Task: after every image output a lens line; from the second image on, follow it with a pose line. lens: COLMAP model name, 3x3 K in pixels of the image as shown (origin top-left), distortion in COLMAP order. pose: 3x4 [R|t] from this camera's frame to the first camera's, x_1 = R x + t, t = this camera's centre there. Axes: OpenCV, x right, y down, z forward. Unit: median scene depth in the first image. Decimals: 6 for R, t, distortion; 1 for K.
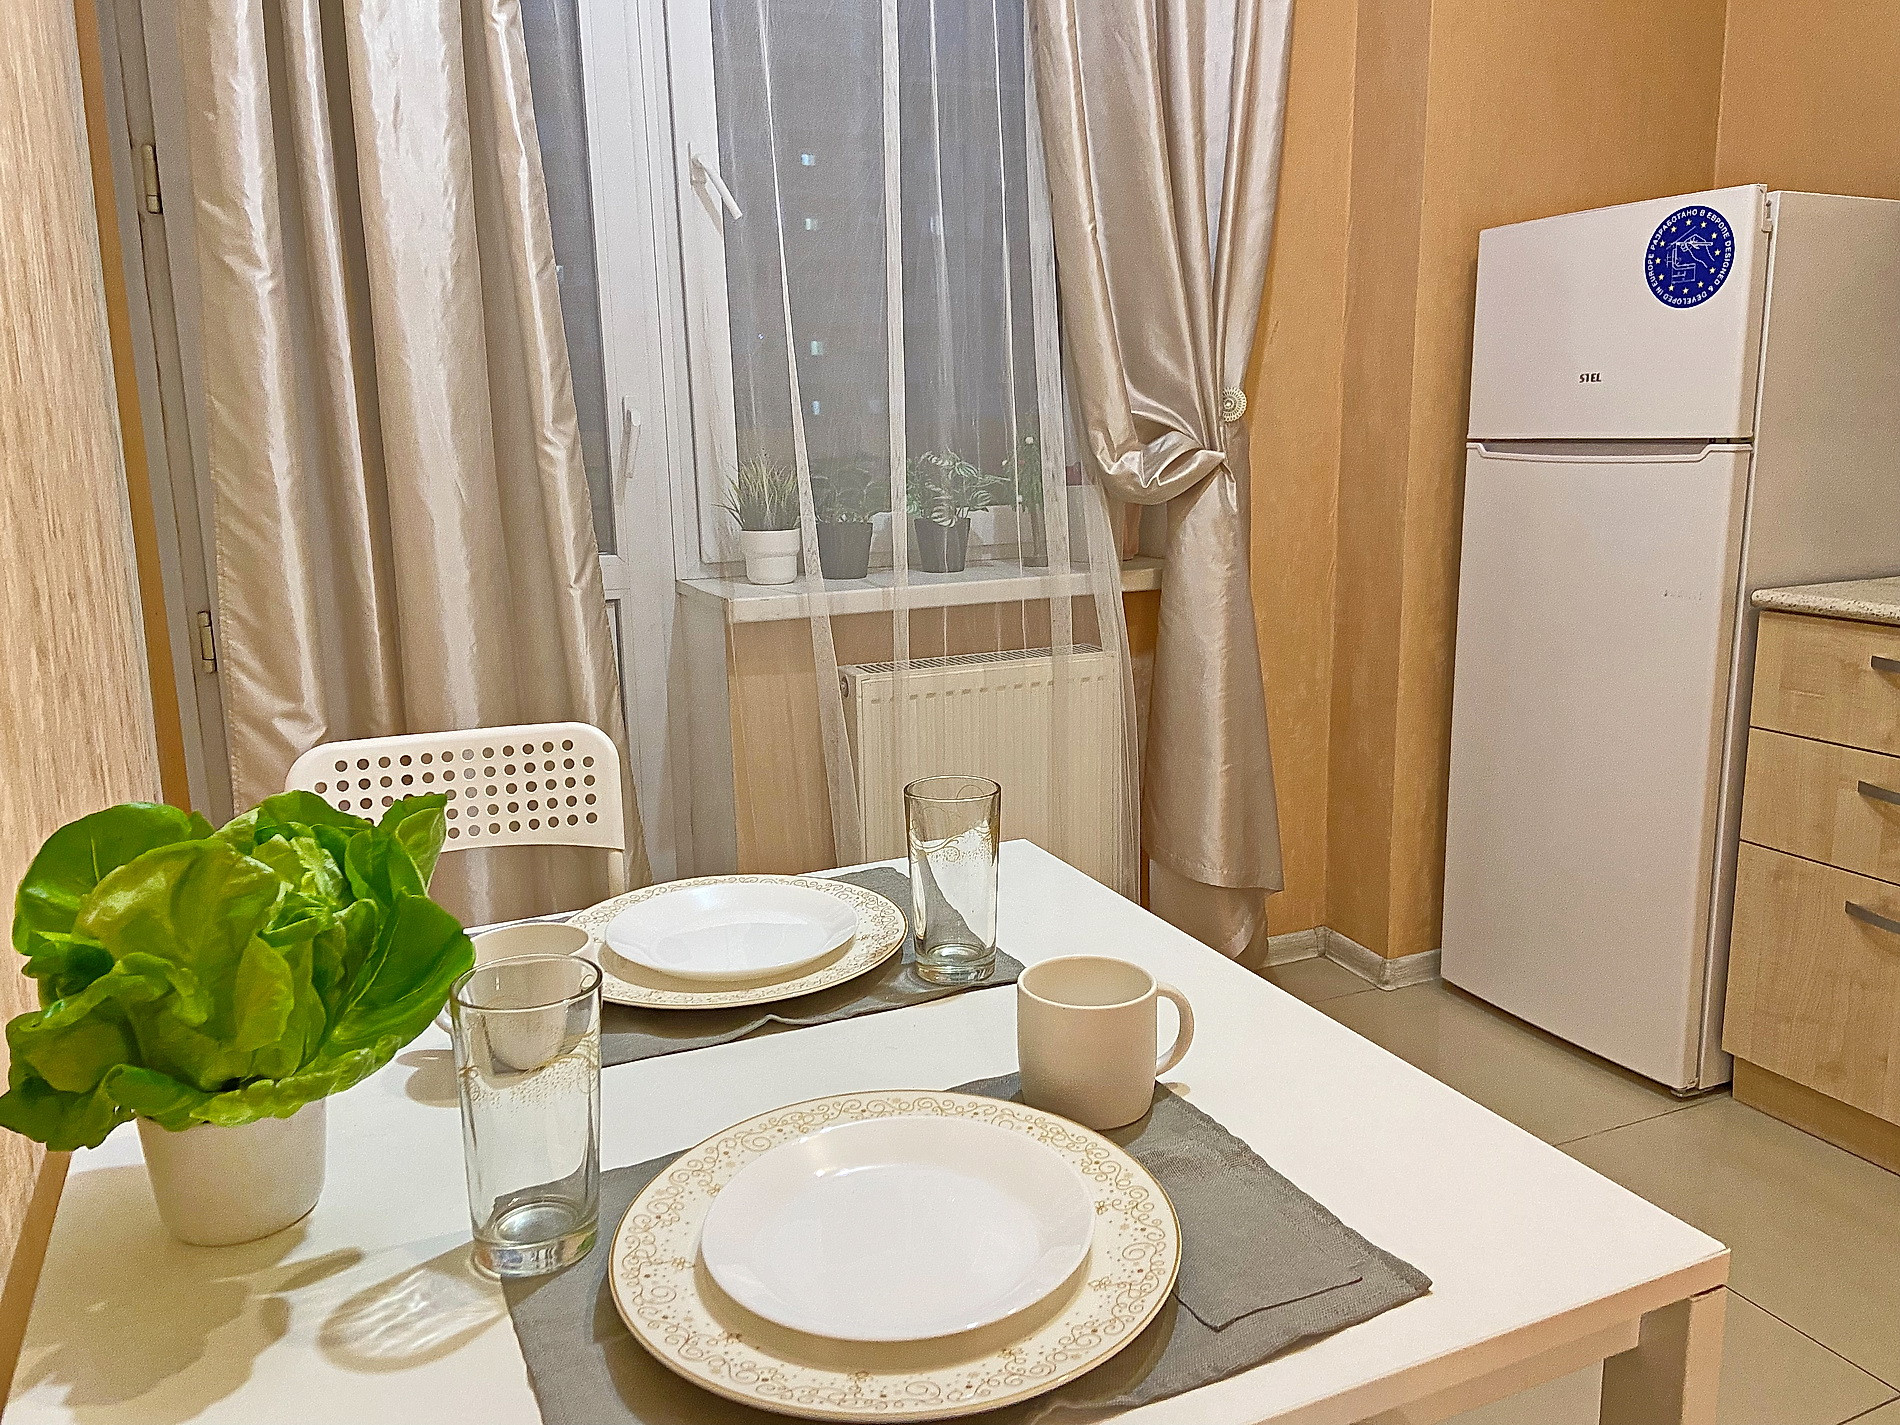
lens RADIAL K [[1440.3, 0, 918.3], [0, 1440.3, 684.6], [0, 0, 1]] dist [0.115759, -0.137861]
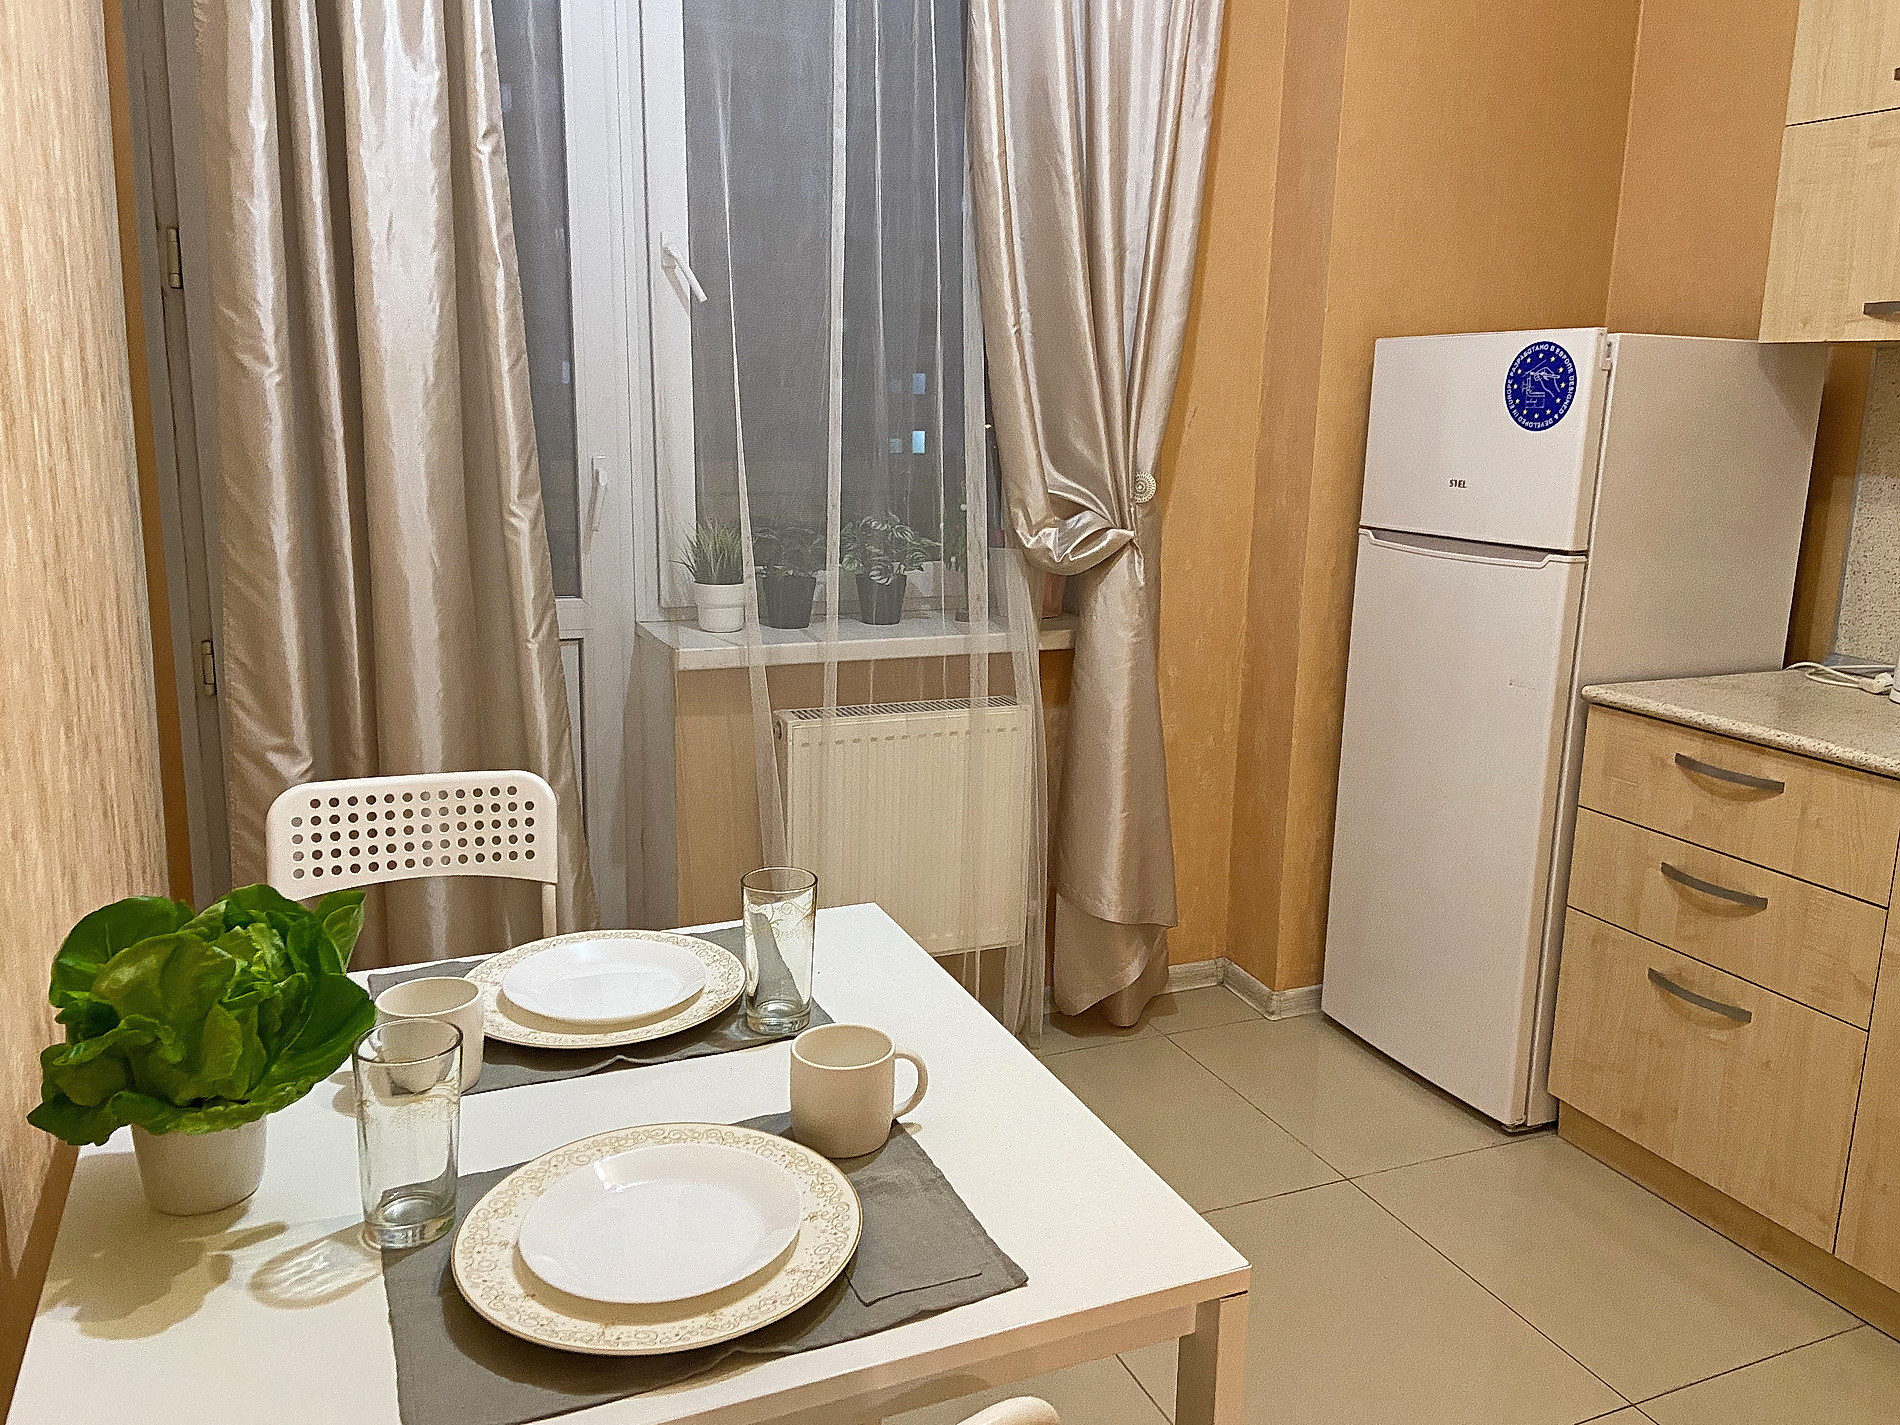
lens RADIAL K [[1440.3, 0, 908.9], [0, 1440.3, 691.5], [0, 0, 1]] dist [0.115759, -0.137861]
pose [[0.998957, 0.044271, -0.011178, 0.075608], [-0.044101, 0.998914, 0.015051, -0.061596], [0.011832, -0.014542, 0.999824, -0.141363]]
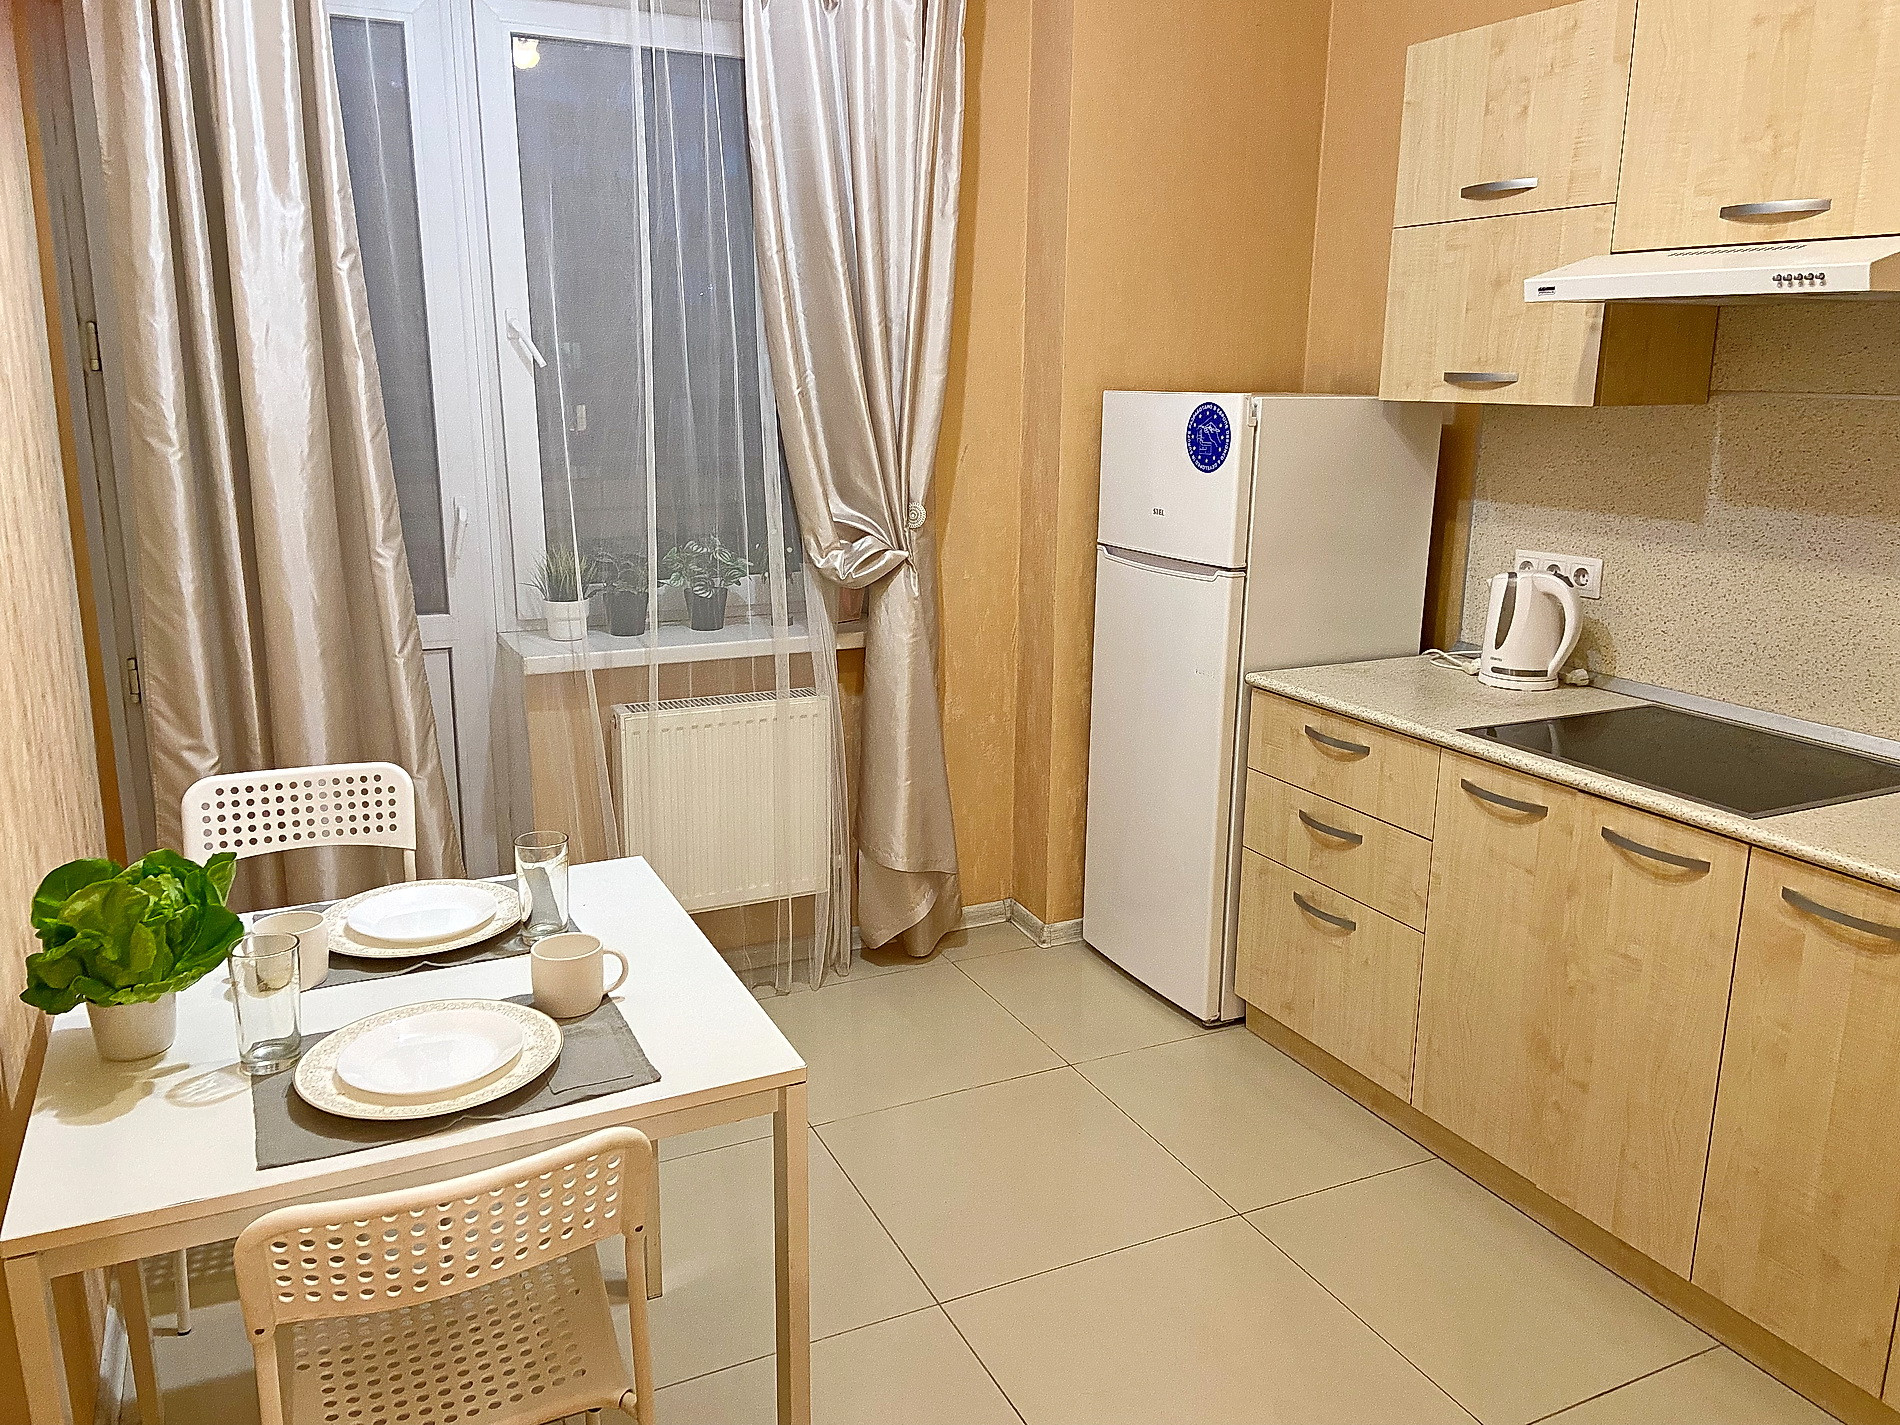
lens RADIAL K [[1440.3, 0, 915.2], [0, 1440.3, 696.4], [0, 0, 1]] dist [0.115759, -0.137861]
pose [[0.999324, 0.023194, 0.028514, 0.235893], [-0.024358, 0.998855, 0.041166, -0.104599], [-0.027526, -0.041832, 0.998745, -0.452012]]
